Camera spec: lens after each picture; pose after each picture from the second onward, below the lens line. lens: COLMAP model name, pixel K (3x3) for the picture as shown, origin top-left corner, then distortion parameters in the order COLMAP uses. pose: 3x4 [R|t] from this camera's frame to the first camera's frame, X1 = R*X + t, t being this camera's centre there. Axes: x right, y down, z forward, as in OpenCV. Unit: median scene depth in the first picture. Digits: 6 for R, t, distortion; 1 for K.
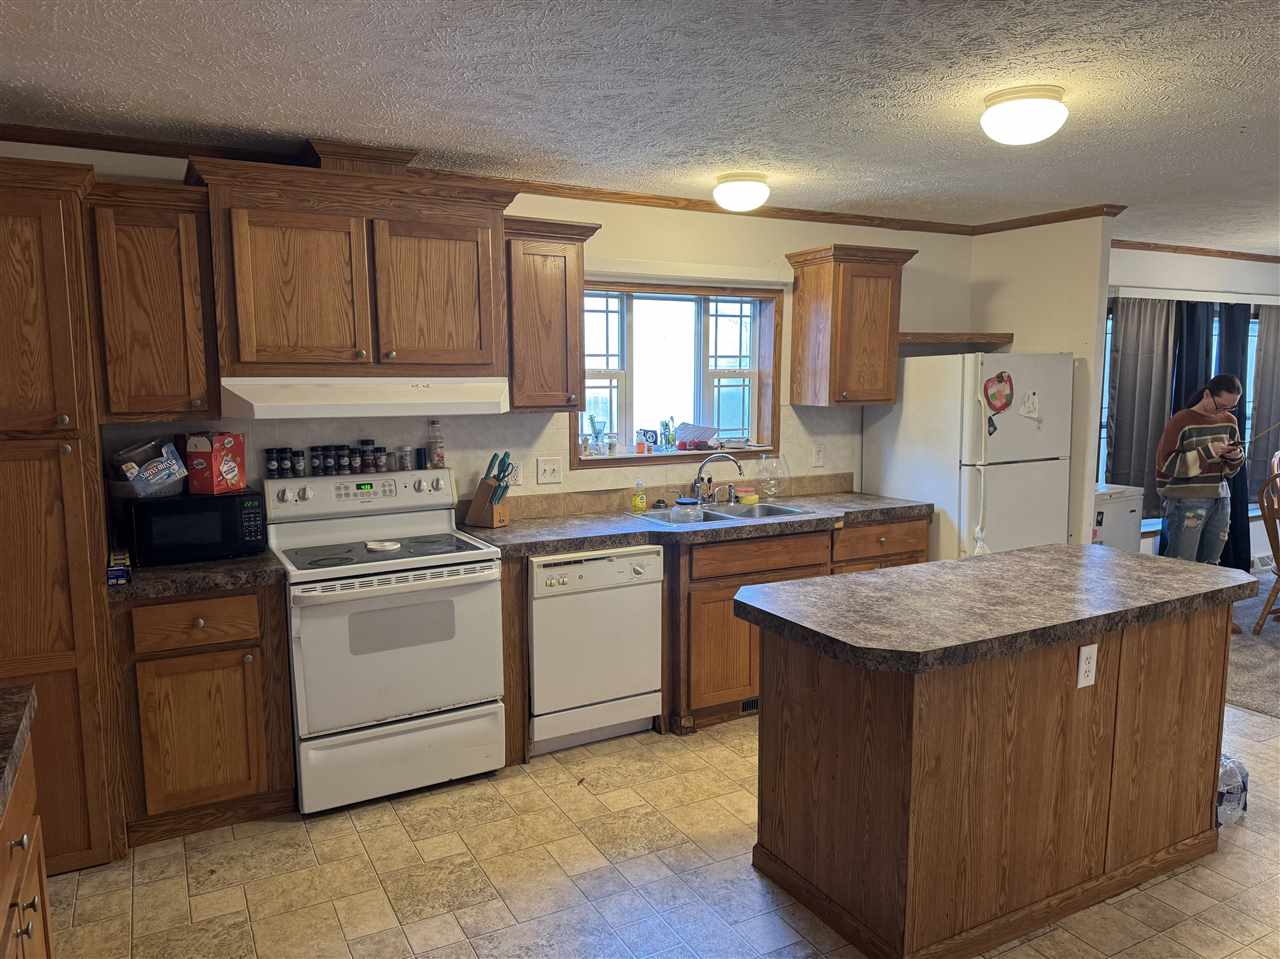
lens RADIAL K [[902.1, 0, 639.1], [0, 902.1, 479.9], [0, 0, 1]] dist [0.001243, 0.000314]
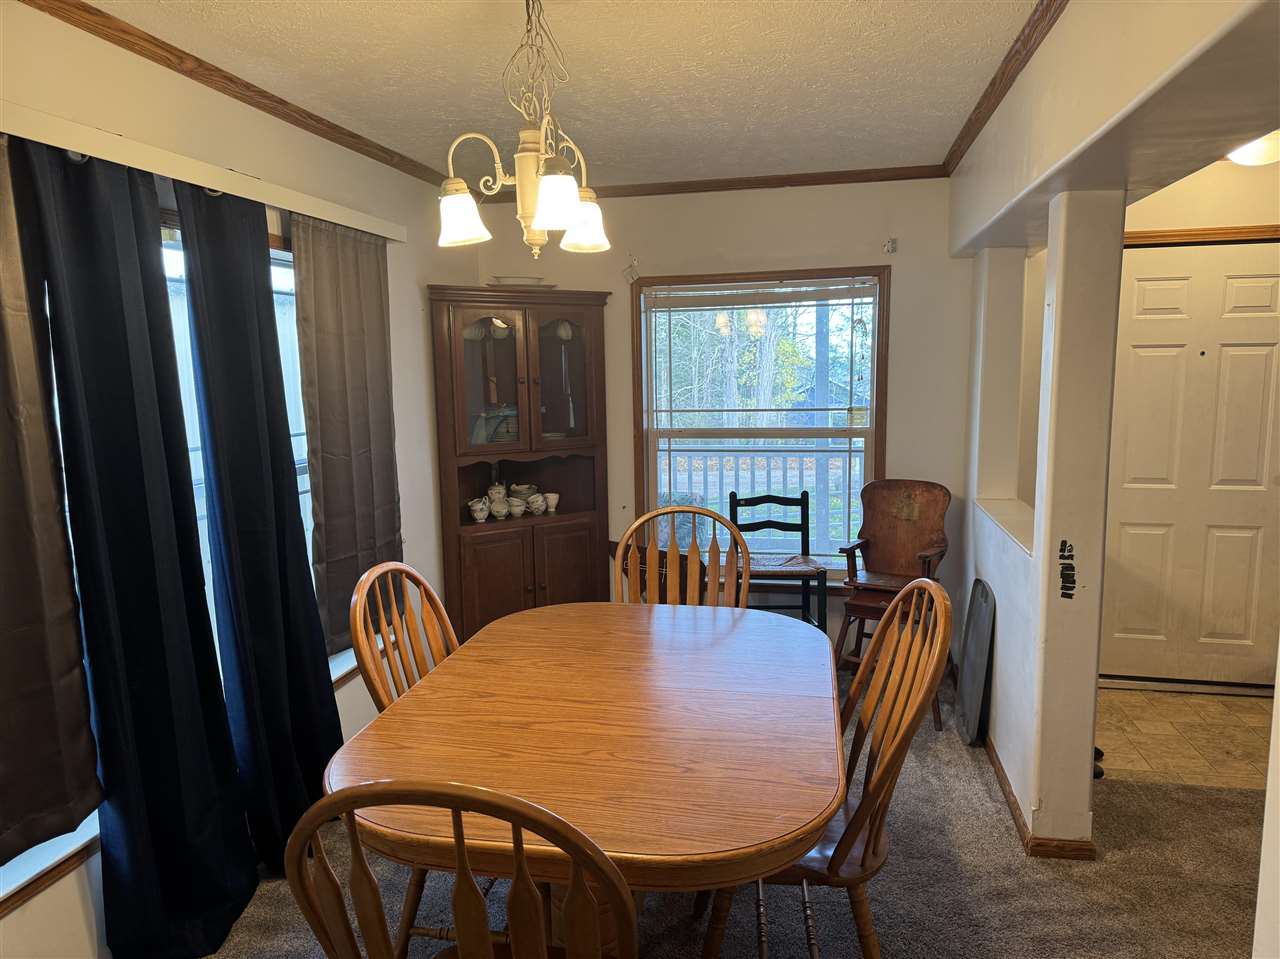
lens RADIAL K [[902.1, 0, 640.3], [0, 902.1, 483.3], [0, 0, 1]] dist [0.001243, 0.000314]
pose [[0.582130, -0.118477, 0.804418, 0.473328], [0.105518, 0.991969, 0.069741, -0.097381], [-0.806220, 0.044282, 0.589956, 0.690164]]
